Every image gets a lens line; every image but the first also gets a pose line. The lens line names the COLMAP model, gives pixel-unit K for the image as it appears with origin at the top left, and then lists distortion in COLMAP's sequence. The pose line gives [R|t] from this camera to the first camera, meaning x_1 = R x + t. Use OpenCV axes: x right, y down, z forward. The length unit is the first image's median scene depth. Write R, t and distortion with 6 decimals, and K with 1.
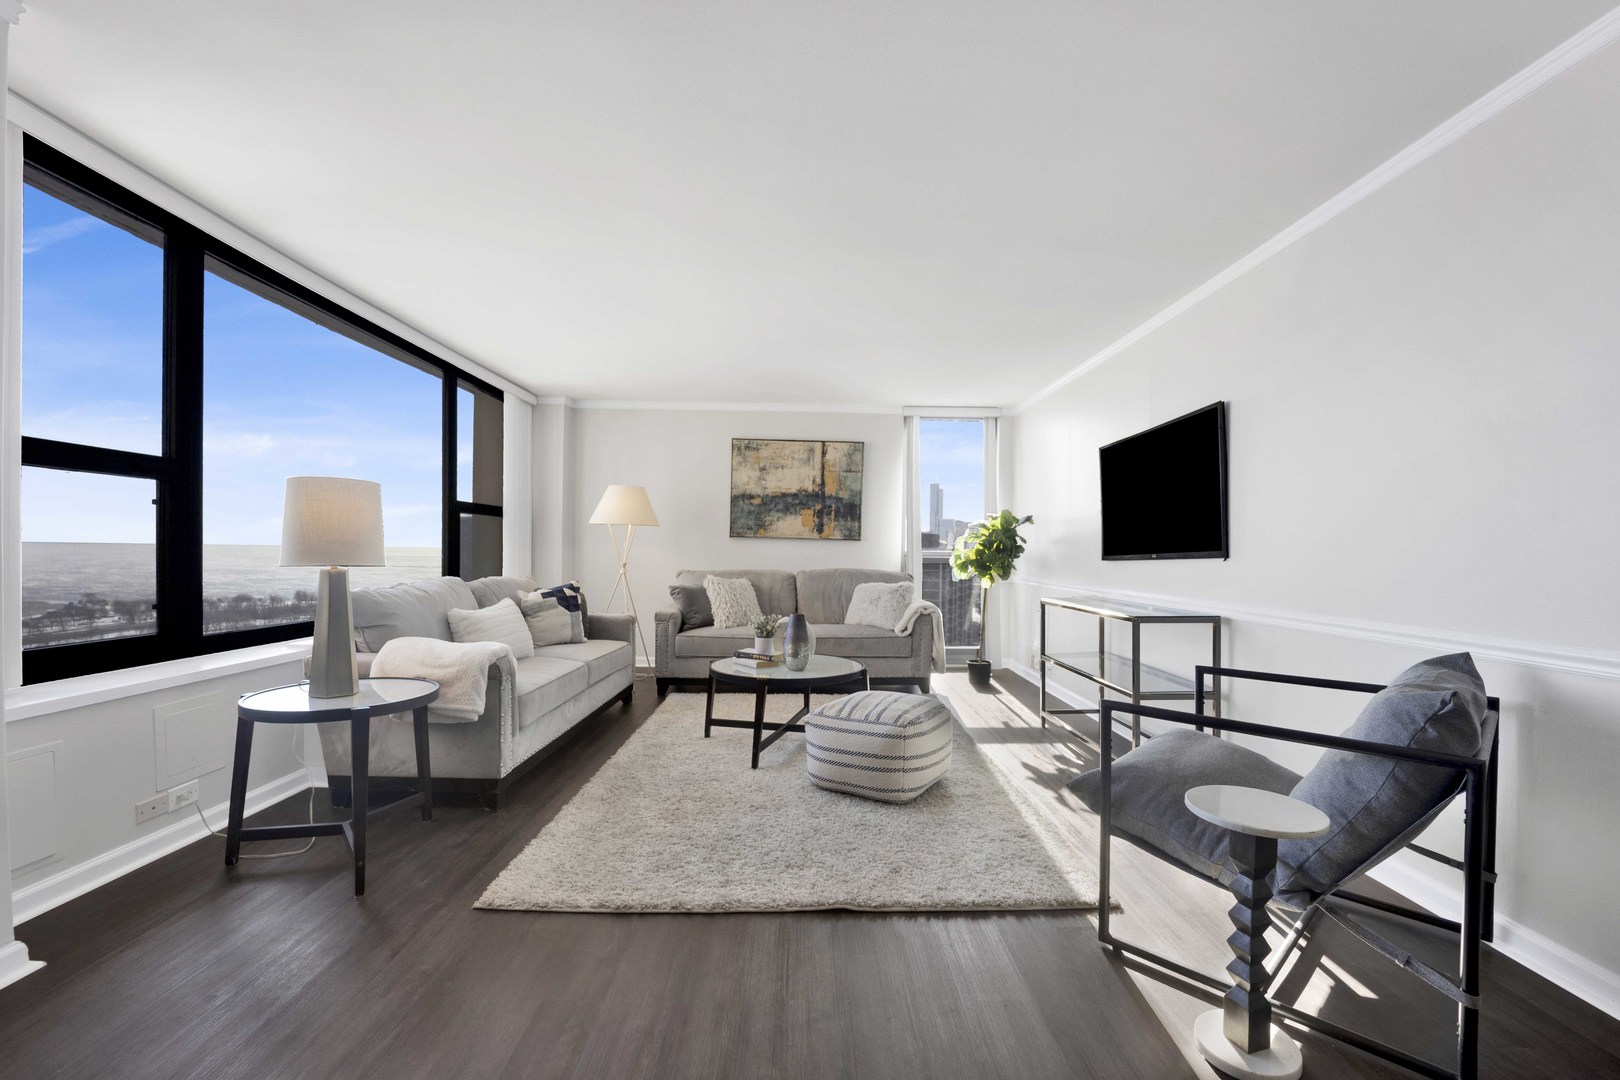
lens RADIAL K [[674.3, 0, 816.0], [0, 674.3, 549.5], [0, 0, 1]] dist [-0.018837, -0.000236]
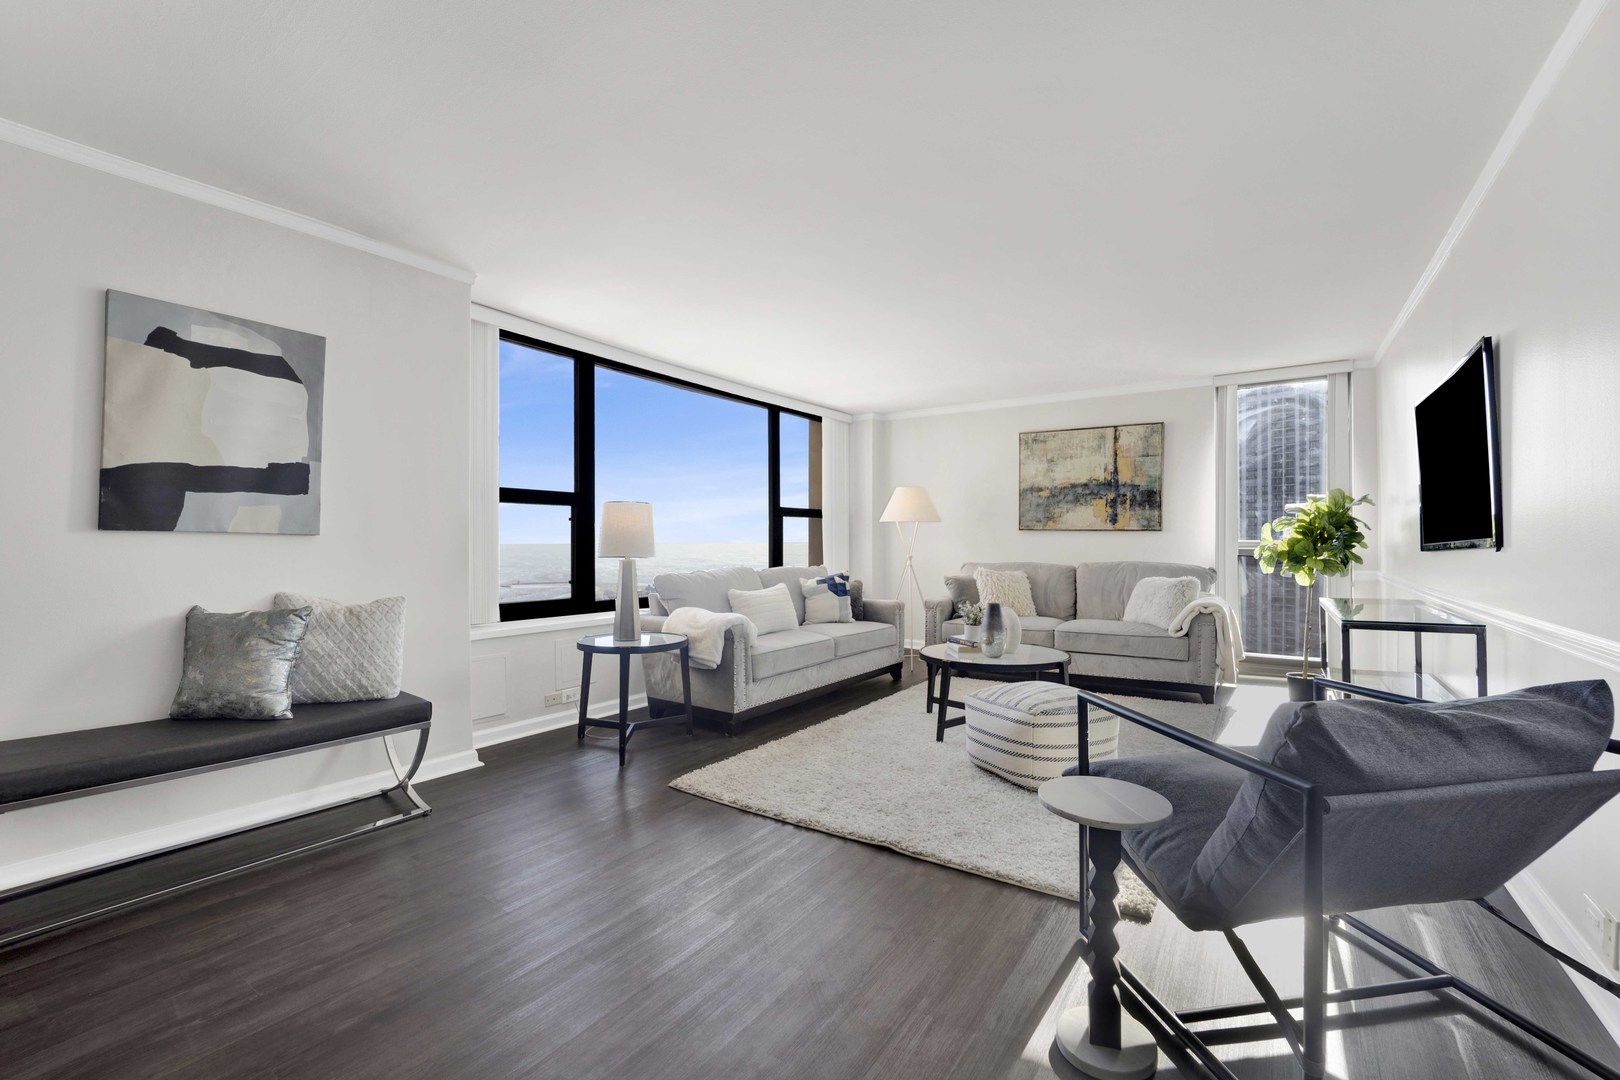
lens RADIAL K [[674.3, 0, 799.8], [0, 674.3, 535.4], [0, 0, 1]] dist [-0.018837, -0.000236]
pose [[0.812749, -0.019227, -0.582297, 0.280173], [0.012475, 0.999800, -0.015601, 0.001462], [0.582480, 0.005415, 0.812827, -0.024284]]
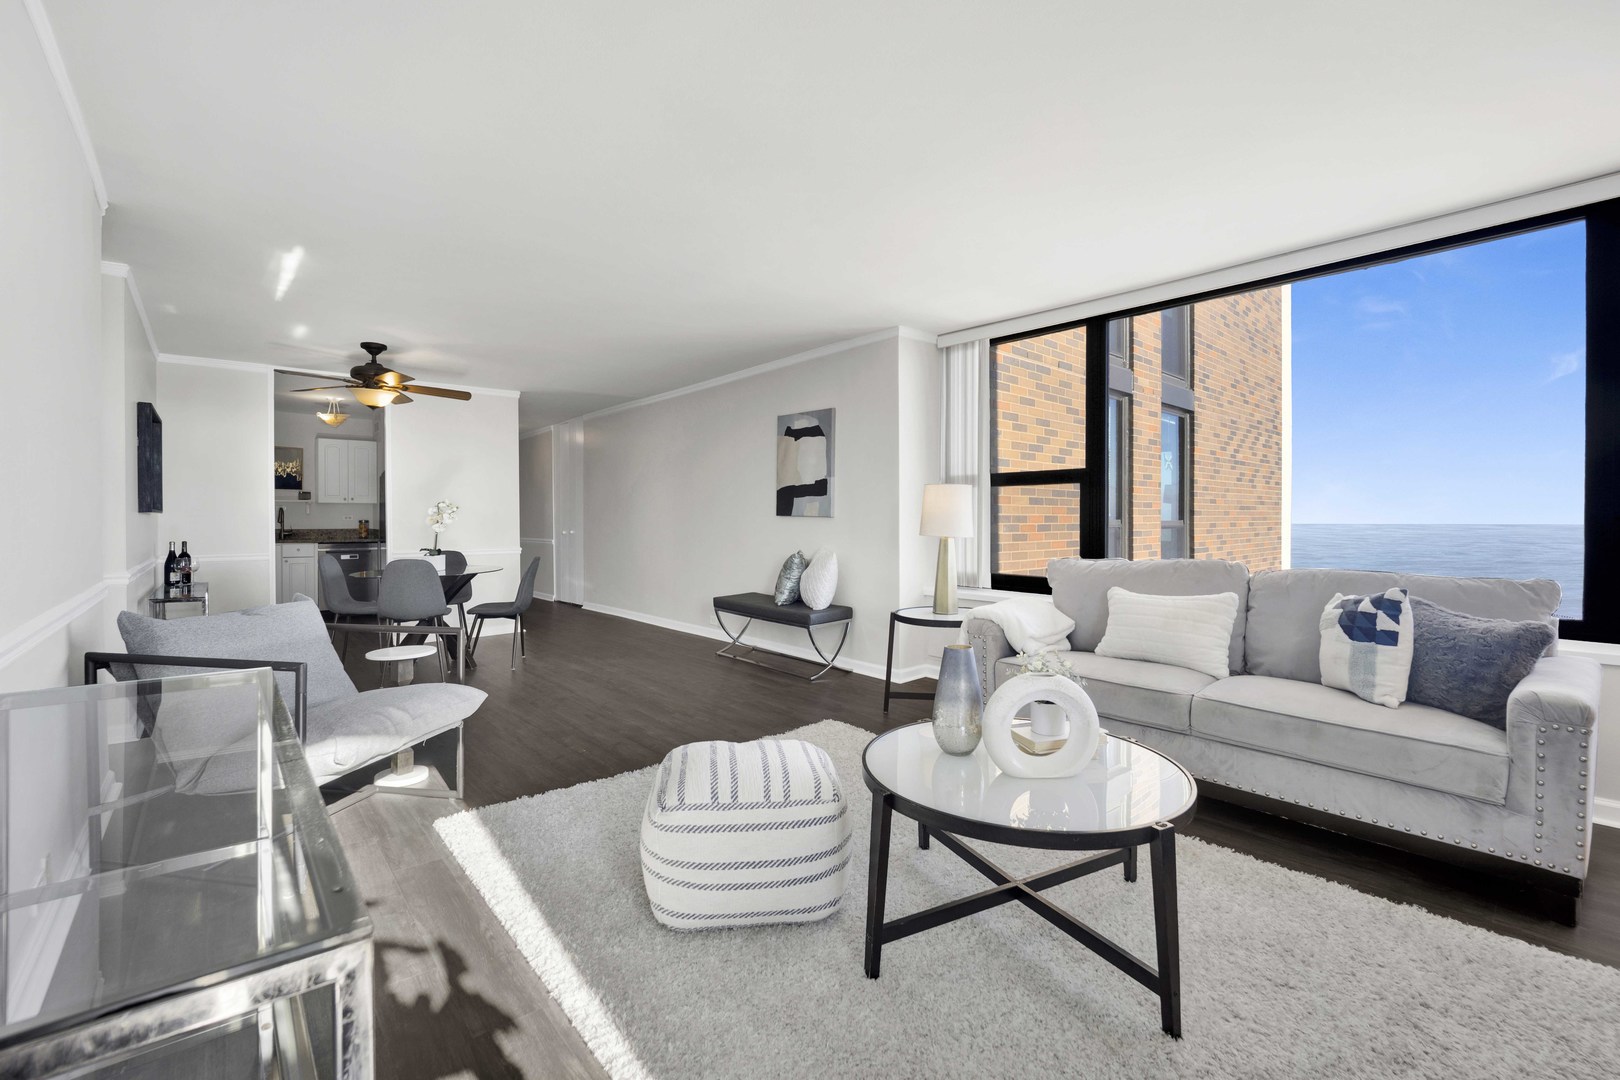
lens RADIAL K [[674.3, 0, 819.1], [0, 674.3, 529.5], [0, 0, 1]] dist [-0.018837, -0.000236]
pose [[-0.761584, -0.006486, -0.648034, 0.311591], [-0.010384, 0.999944, 0.002196, 0.004476], [0.647983, 0.008402, -0.761608, 1.117568]]
